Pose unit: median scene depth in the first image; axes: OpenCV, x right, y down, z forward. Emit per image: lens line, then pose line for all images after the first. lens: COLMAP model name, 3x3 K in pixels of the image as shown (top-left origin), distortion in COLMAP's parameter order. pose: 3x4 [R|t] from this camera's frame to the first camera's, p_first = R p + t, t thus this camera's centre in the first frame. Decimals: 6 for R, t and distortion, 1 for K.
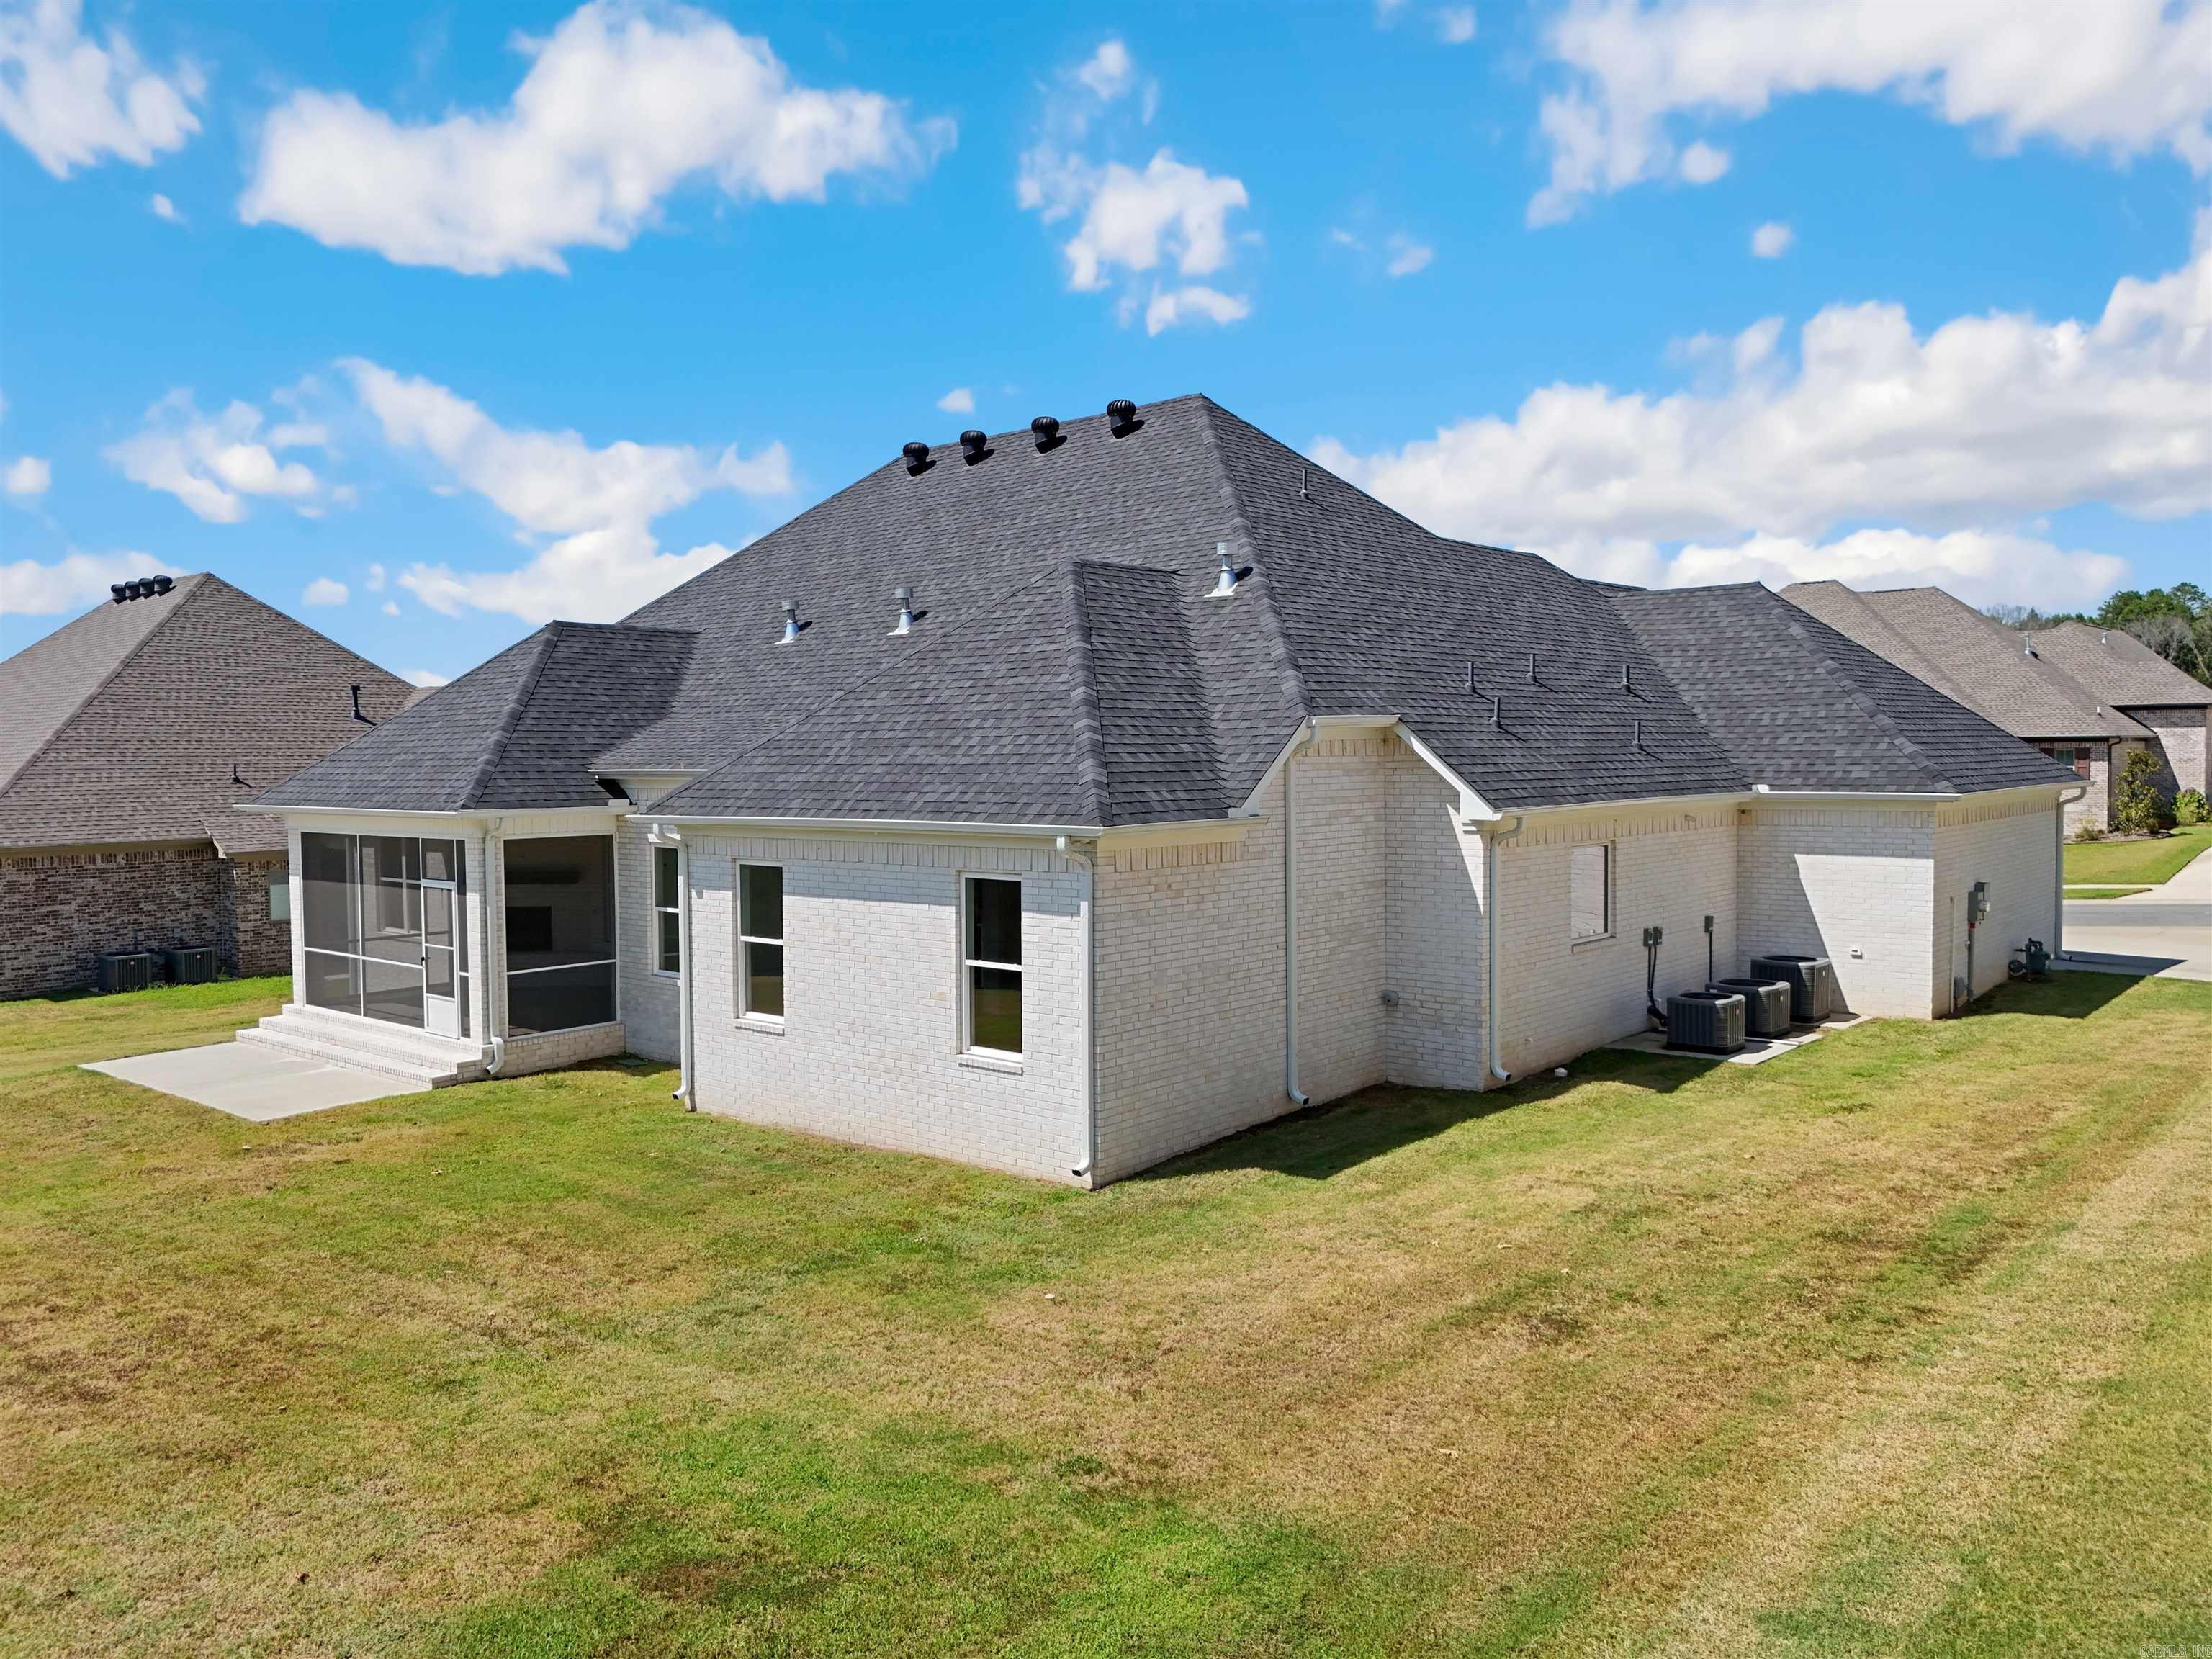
lens RADIAL K [[1643.2, 0, 1104.0], [0, 1643.2, 821.9], [0, 0, 1]] dist [0.080051, -0.101987]
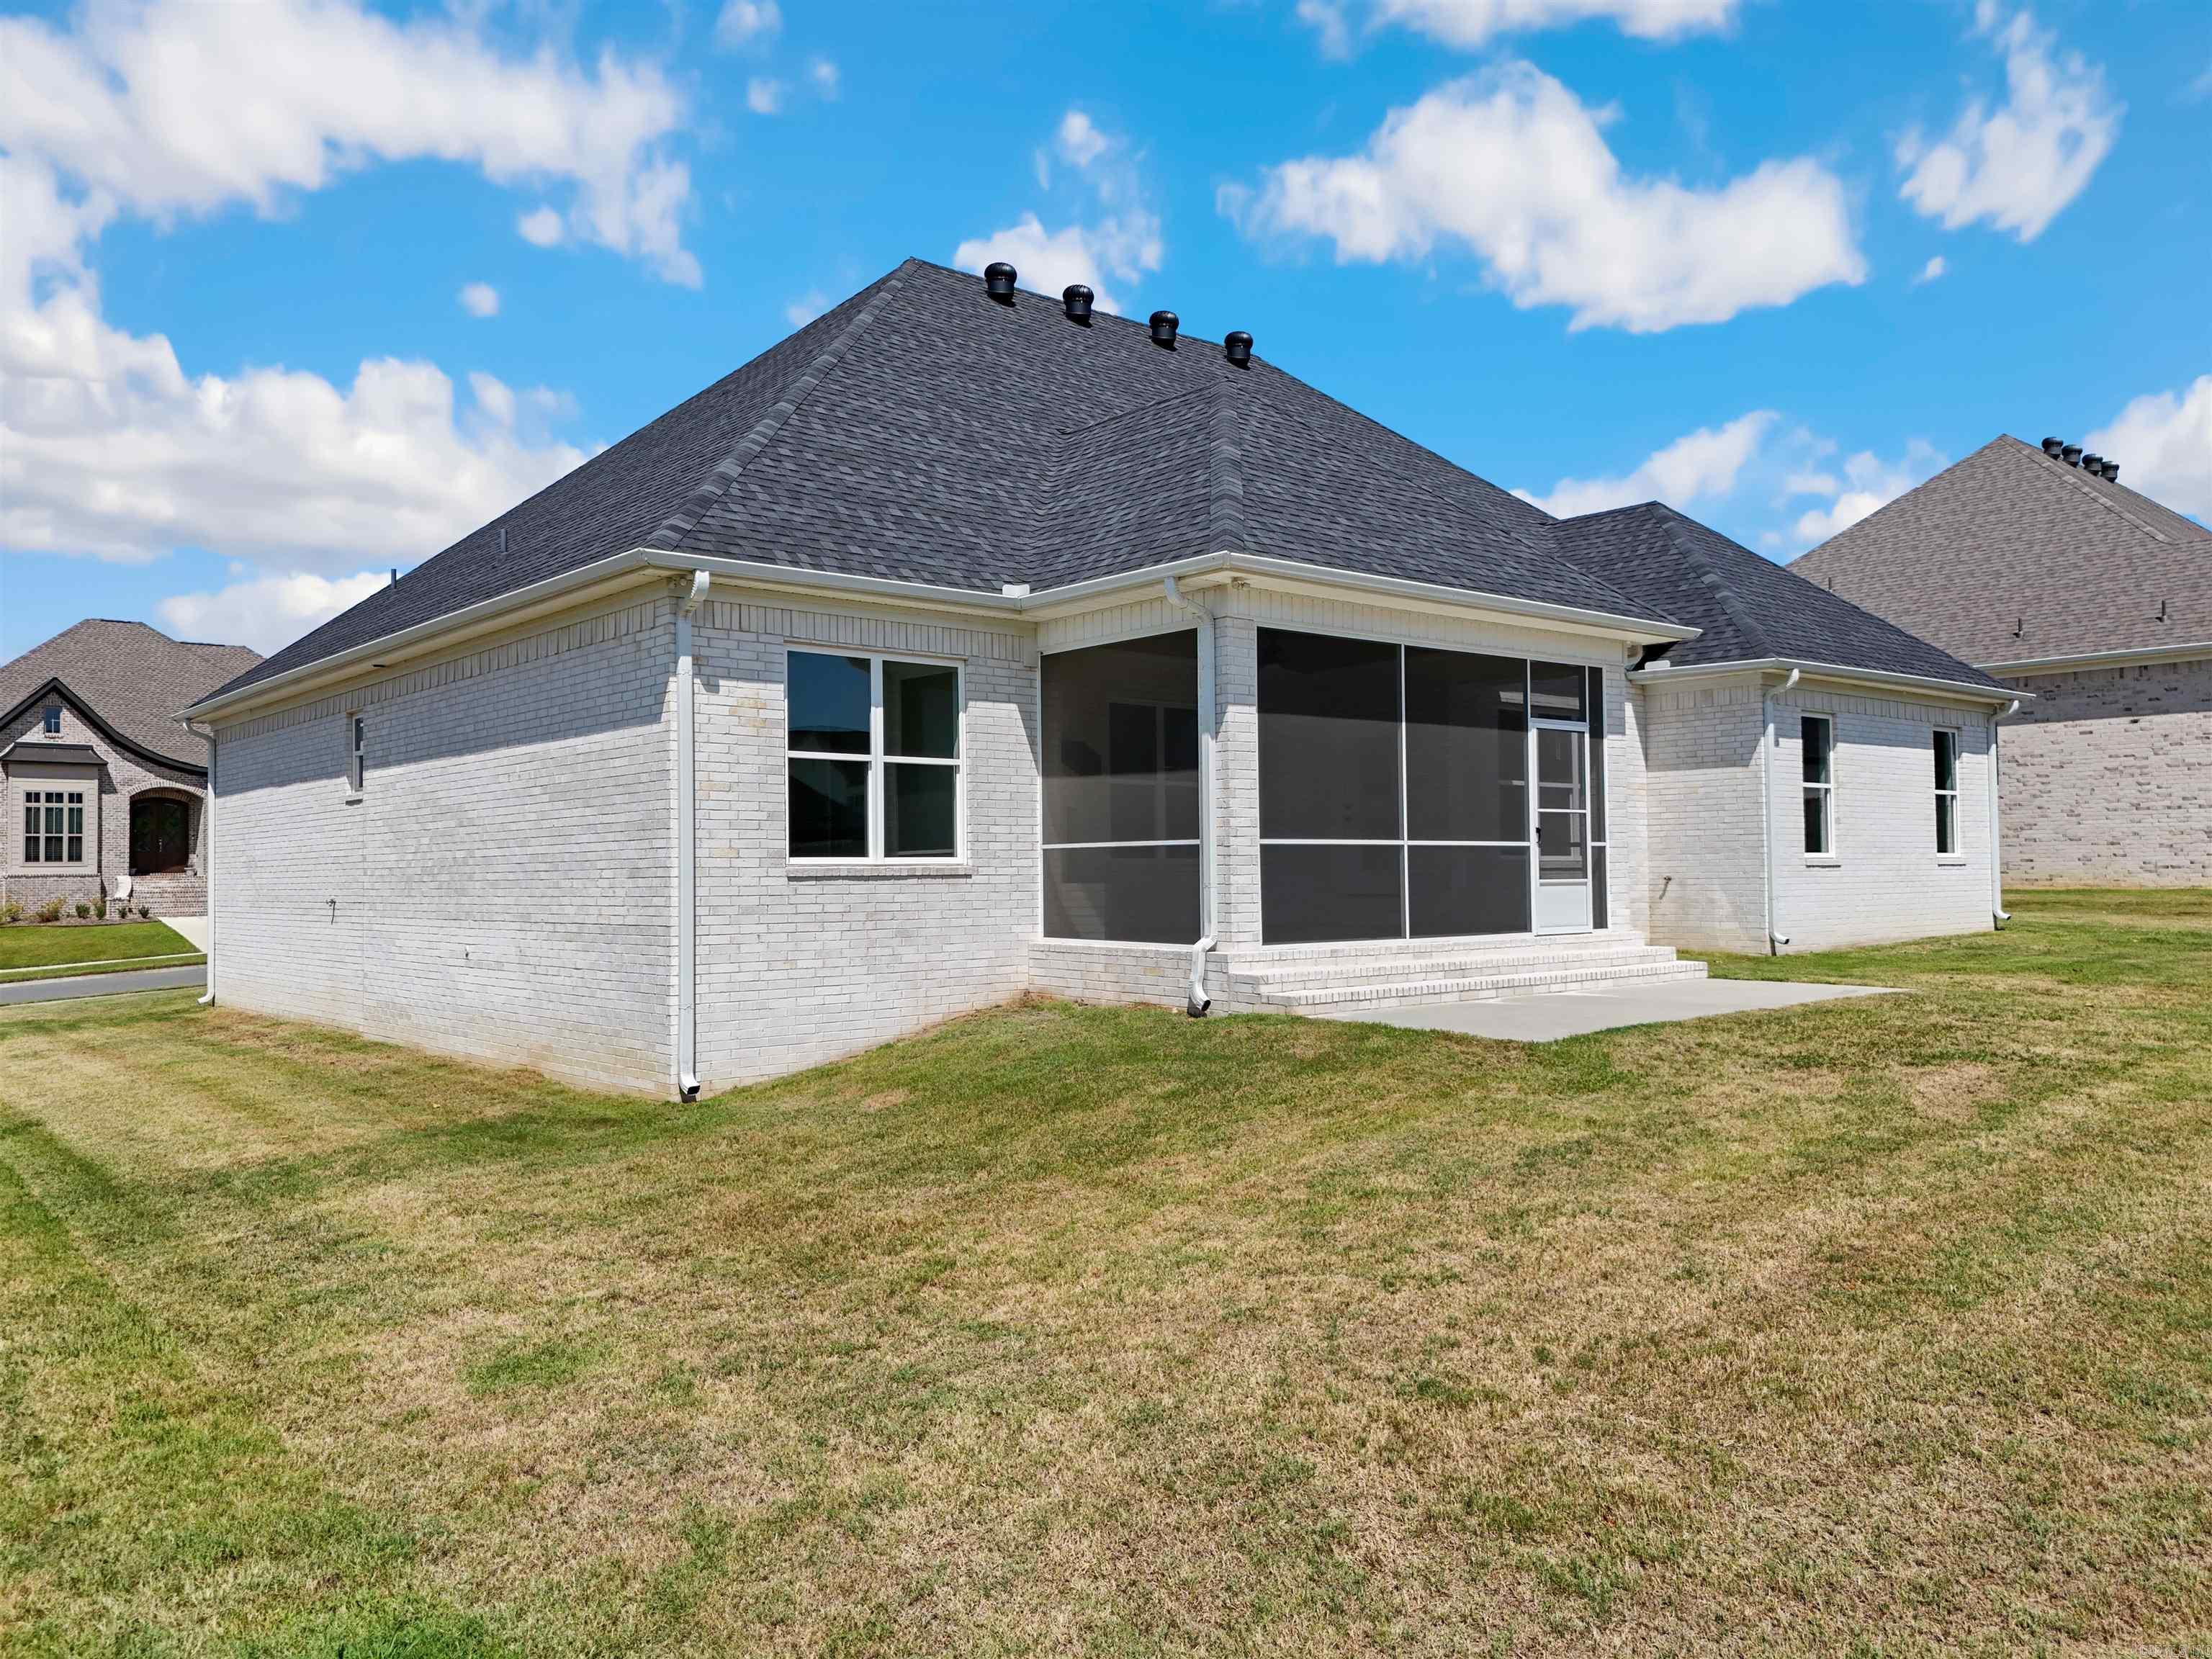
lens RADIAL K [[1643.2, 0, 1104.0], [0, 1643.2, 821.9], [0, 0, 1]] dist [0.080051, -0.101987]
pose [[0.135977, 0.048357, 0.989531, -1.398447], [0.055009, 0.996899, -0.056277, 0.134239], [-0.989184, 0.062086, 0.132895, 1.348864]]
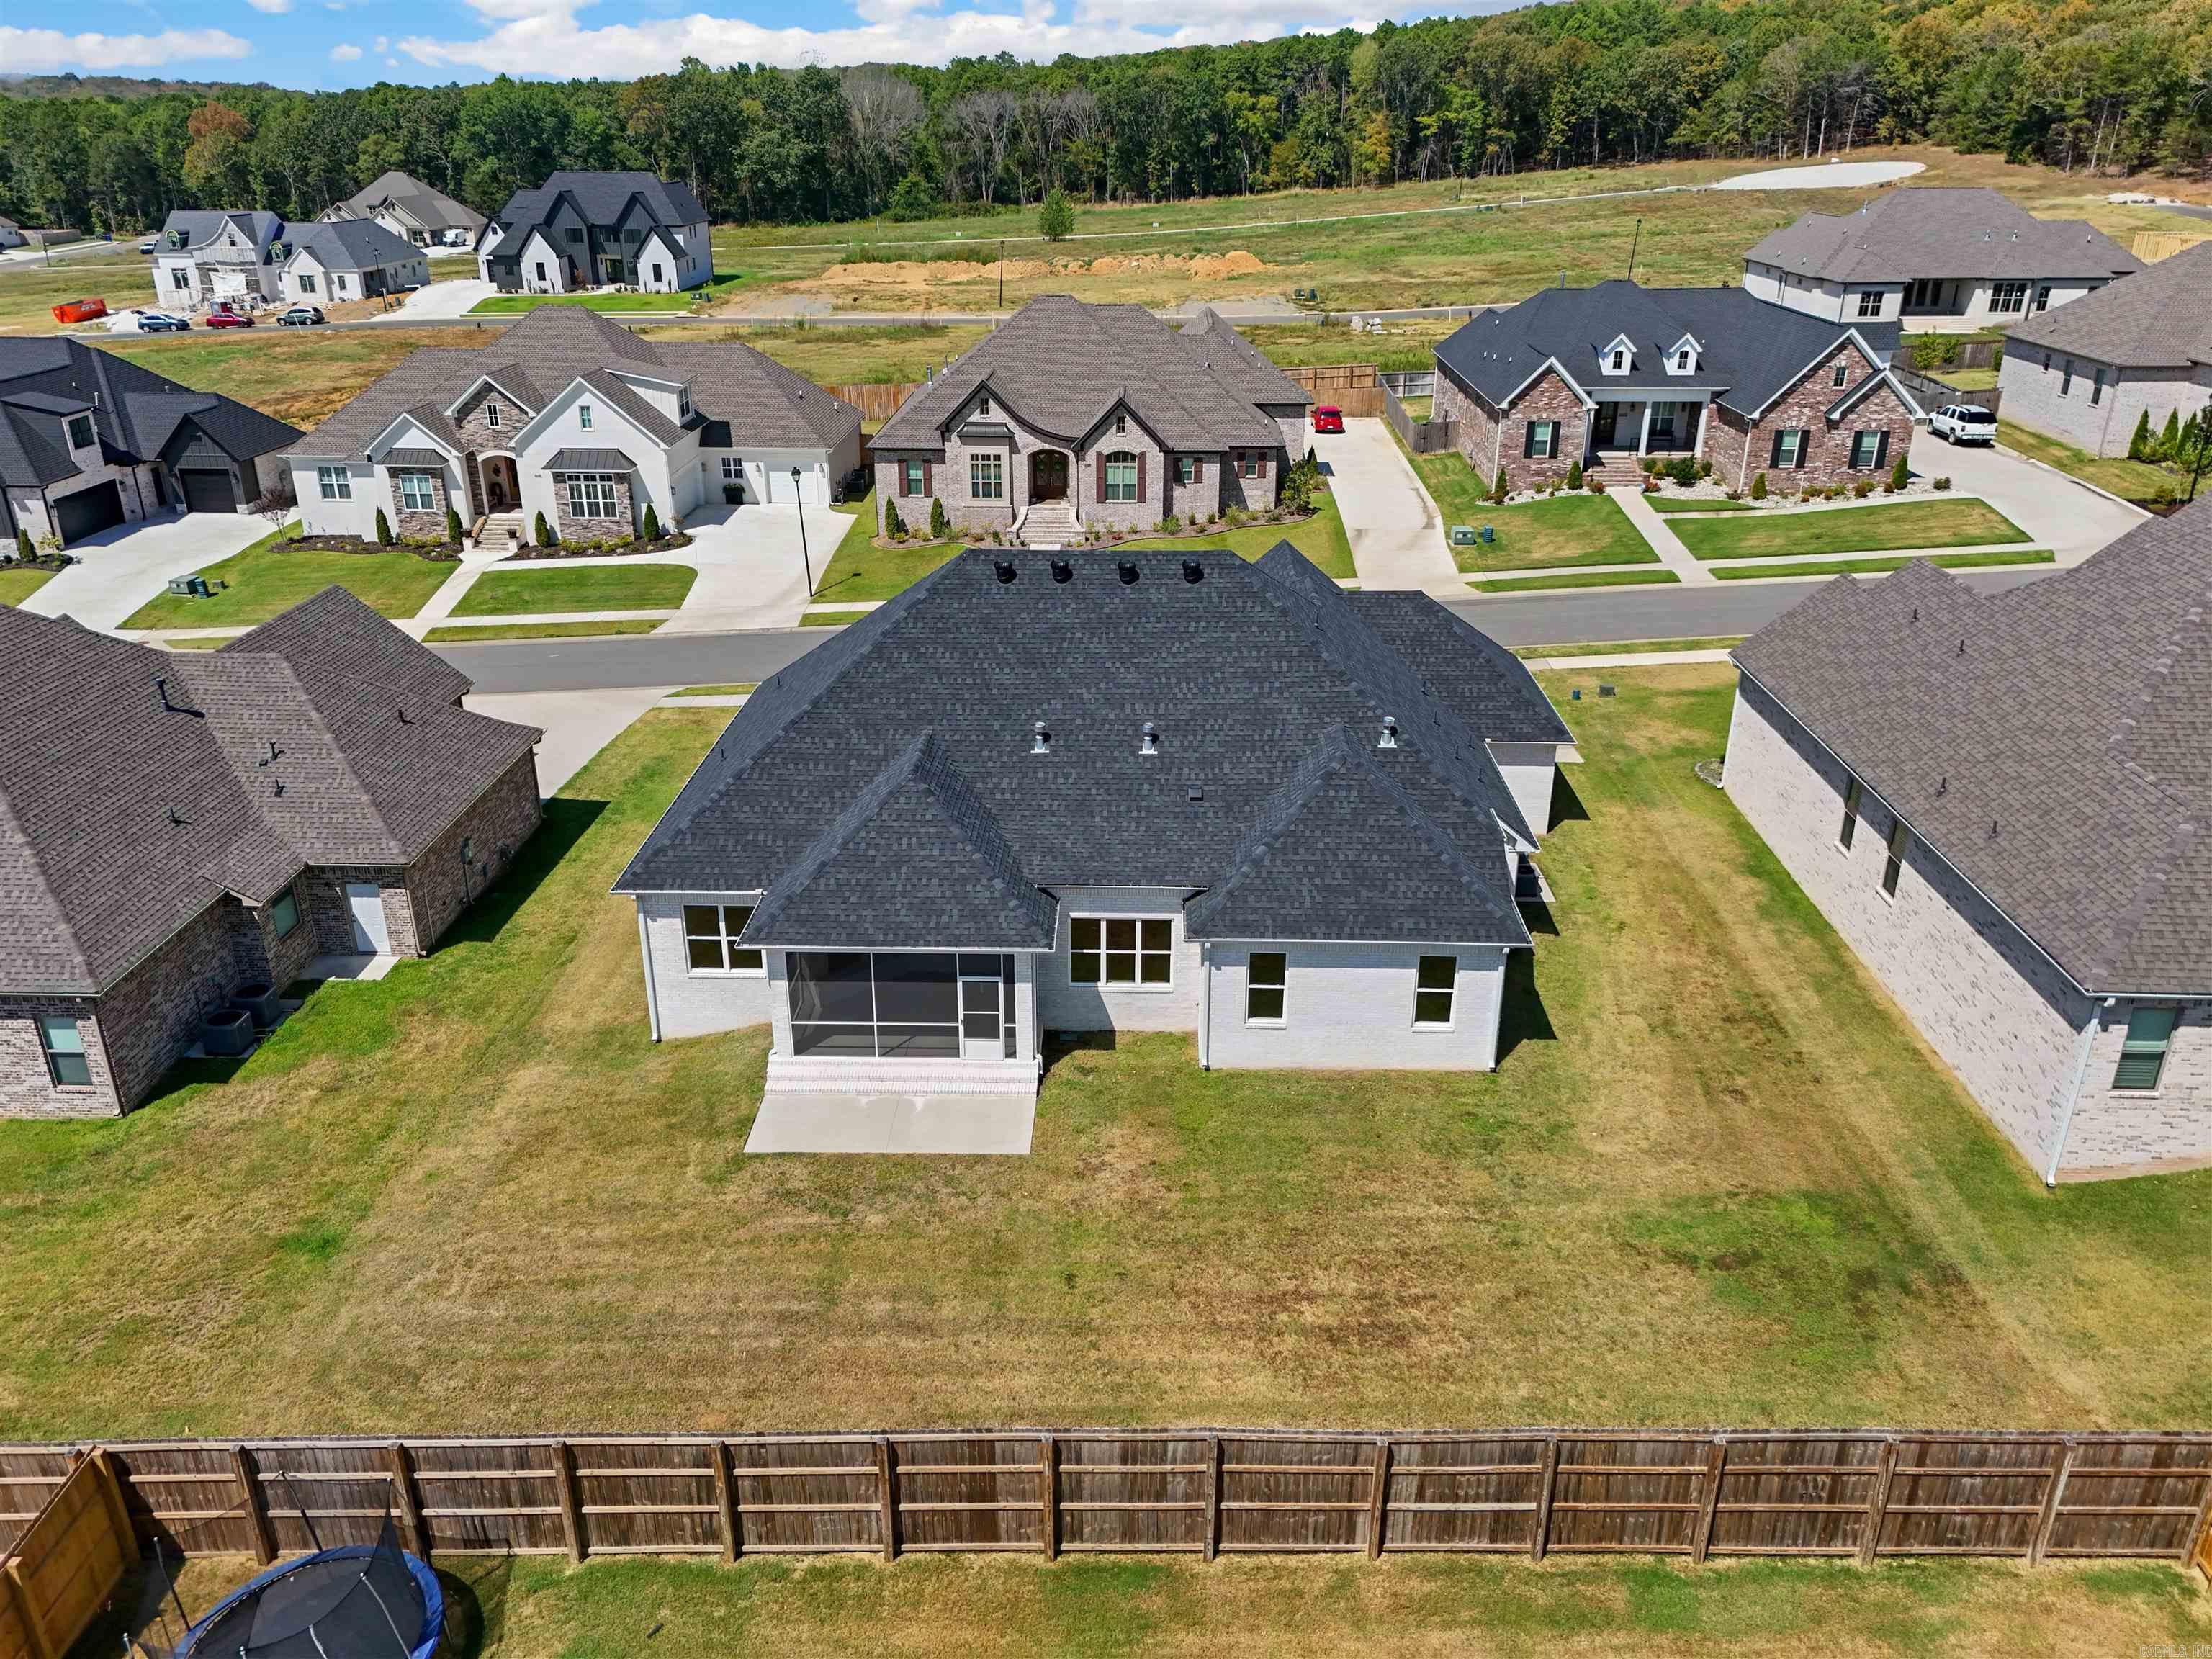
lens RADIAL K [[1643.2, 0, 1104.0], [0, 1643.2, 821.9], [0, 0, 1]] dist [0.080051, -0.101987]
pose [[0.770586, -0.238951, 0.590846, -1.491419], [0.018625, 0.935104, 0.353885, -0.822055], [-0.637064, -0.261694, 0.725028, -0.247430]]
